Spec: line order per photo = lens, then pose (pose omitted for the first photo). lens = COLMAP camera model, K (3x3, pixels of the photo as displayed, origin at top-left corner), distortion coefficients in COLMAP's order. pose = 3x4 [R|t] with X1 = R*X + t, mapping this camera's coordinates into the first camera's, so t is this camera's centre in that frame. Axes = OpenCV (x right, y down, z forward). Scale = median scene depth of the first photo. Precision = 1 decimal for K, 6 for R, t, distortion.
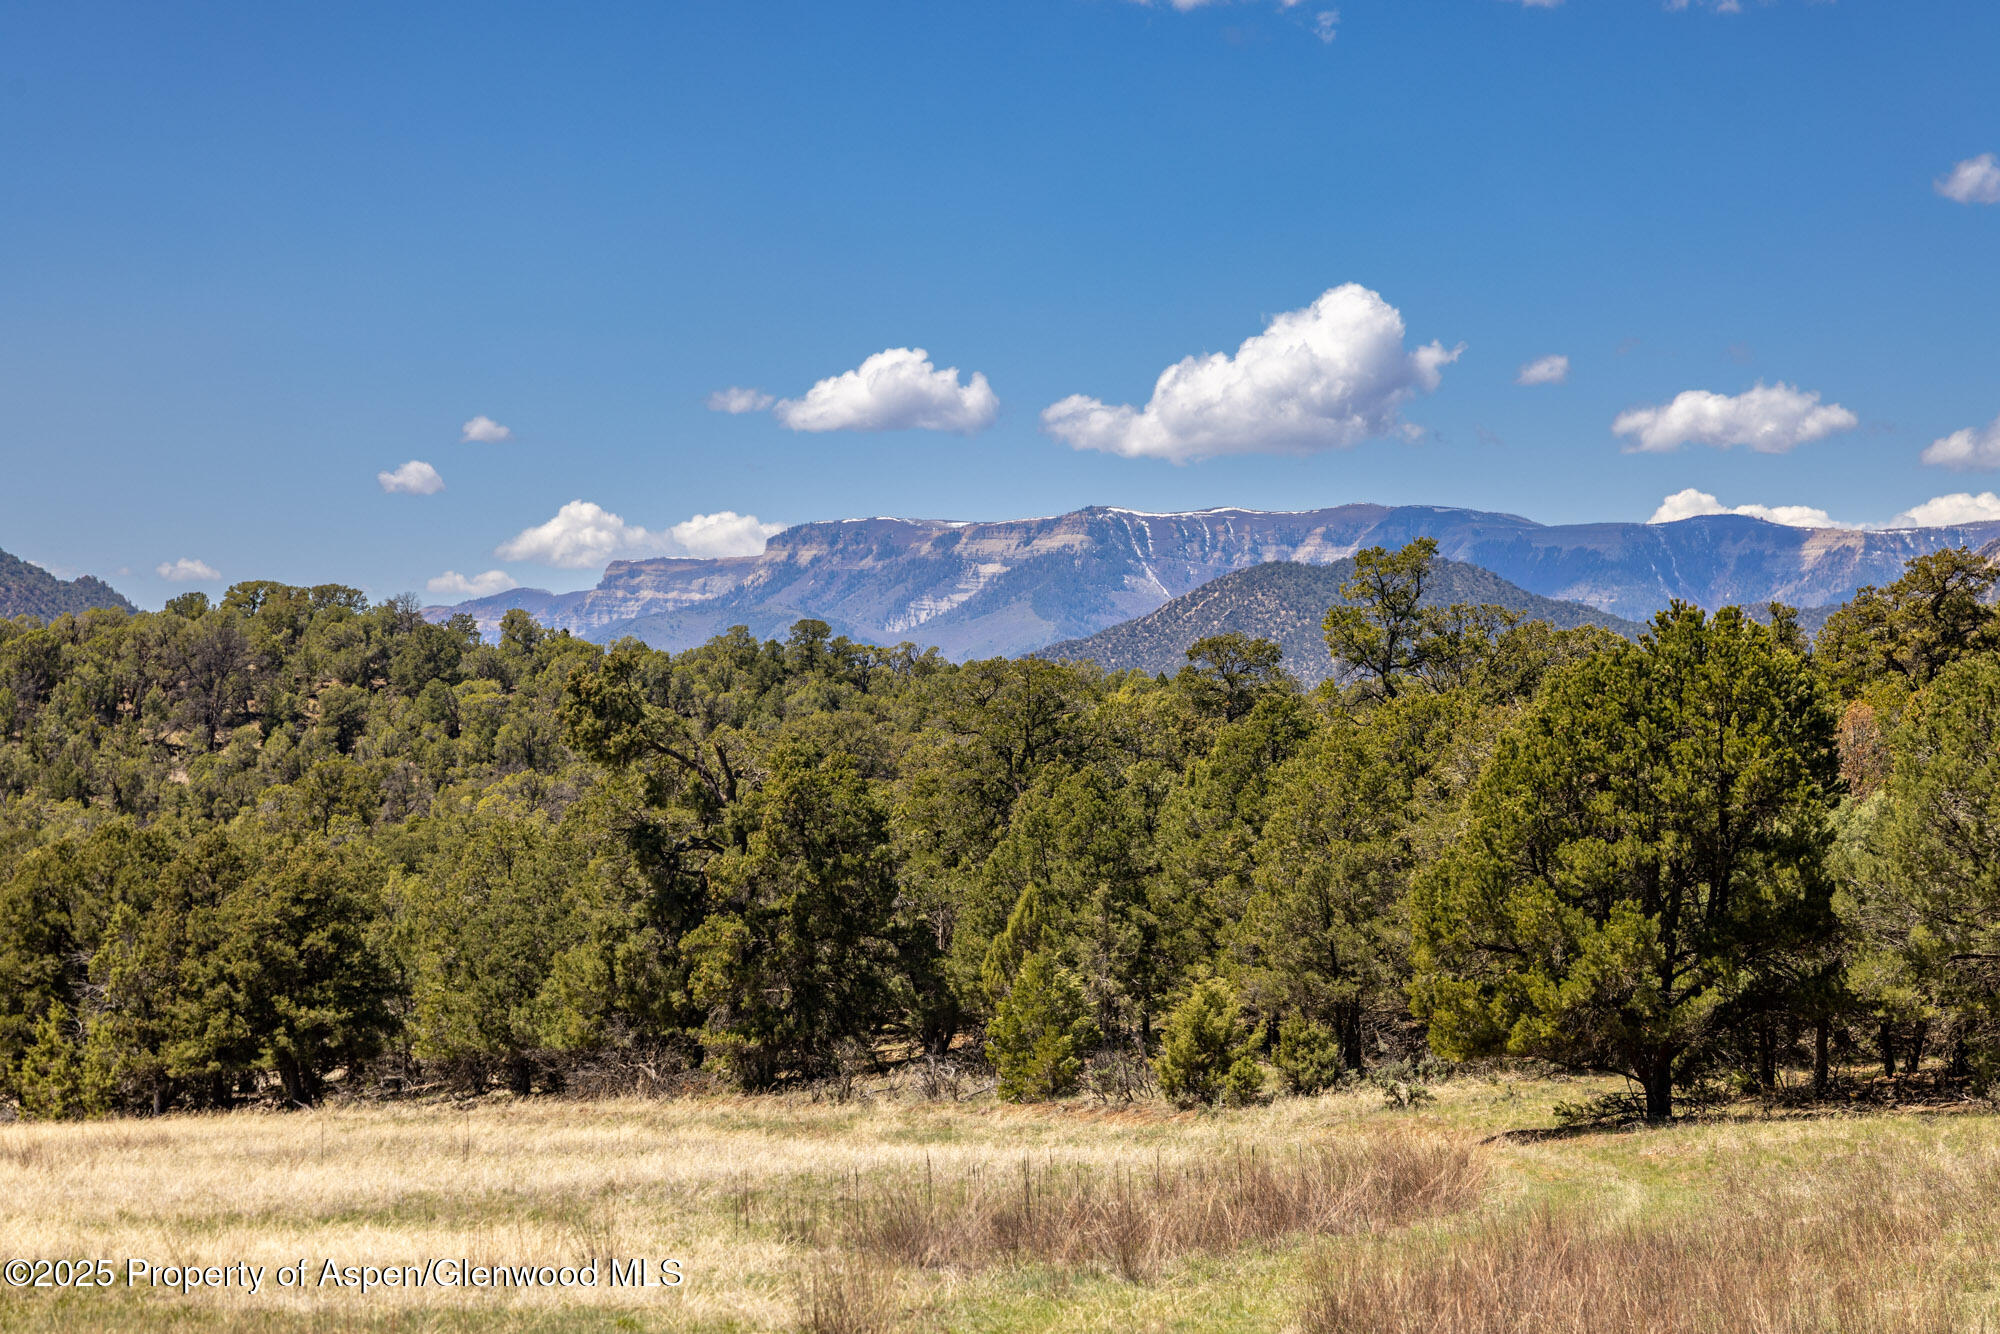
lens RADIAL K [[5810.7, 0, 956.7], [0, 5810.7, 661.8], [0, 0, 1]] dist [0.196070, -2.953159]
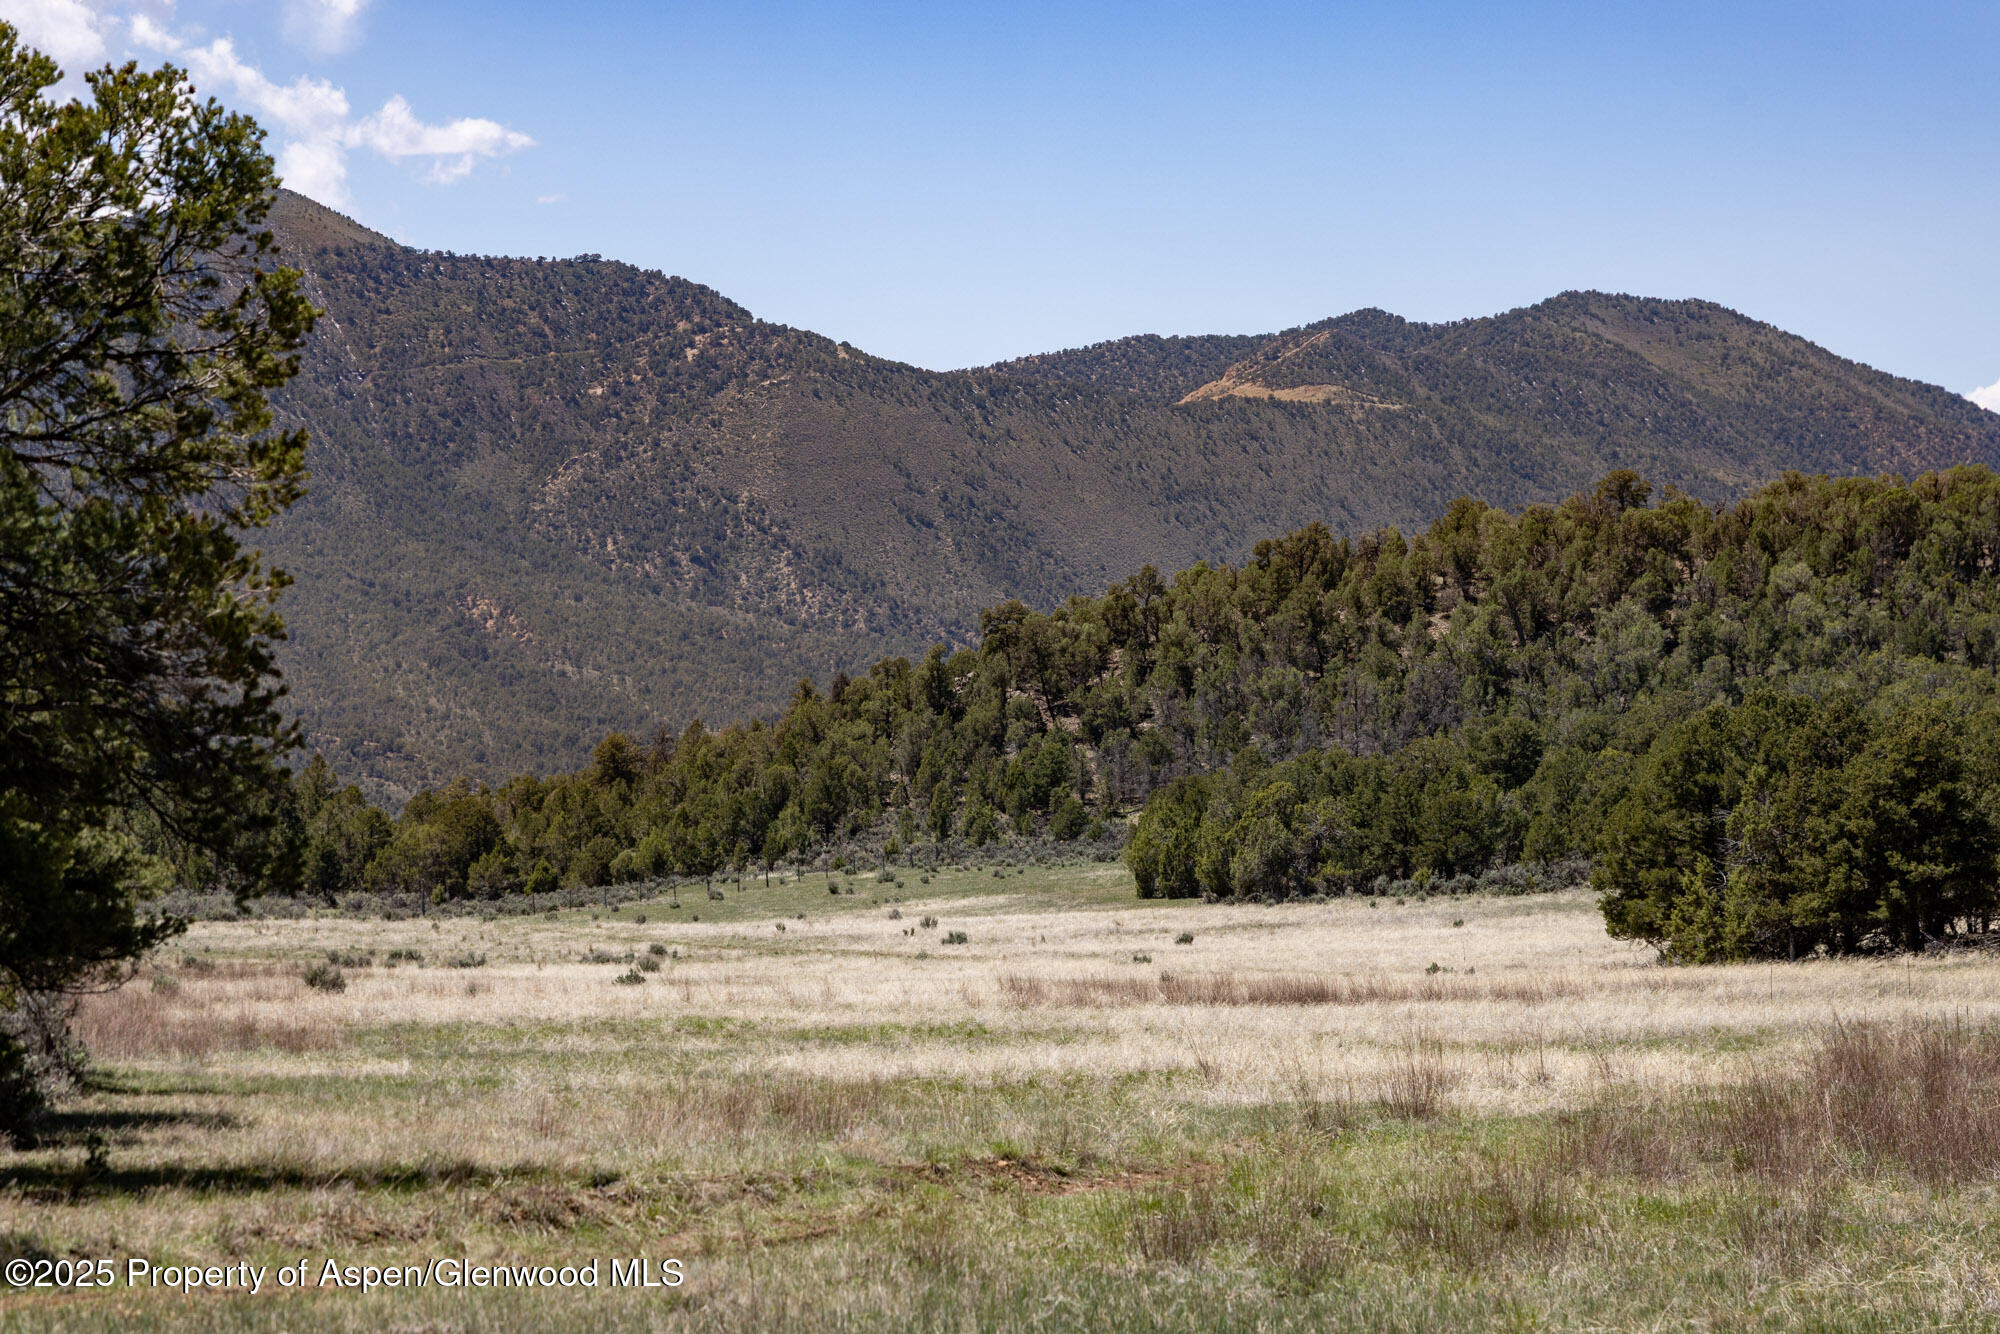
lens RADIAL K [[5810.7, 0, 956.7], [0, 5810.7, 661.8], [0, 0, 1]] dist [0.196070, -2.953159]
pose [[0.944726, -0.010882, -0.327682, 0.071330], [0.019401, 0.999553, 0.022737, -0.005293], [0.327288, -0.027838, 0.944515, -0.069913]]
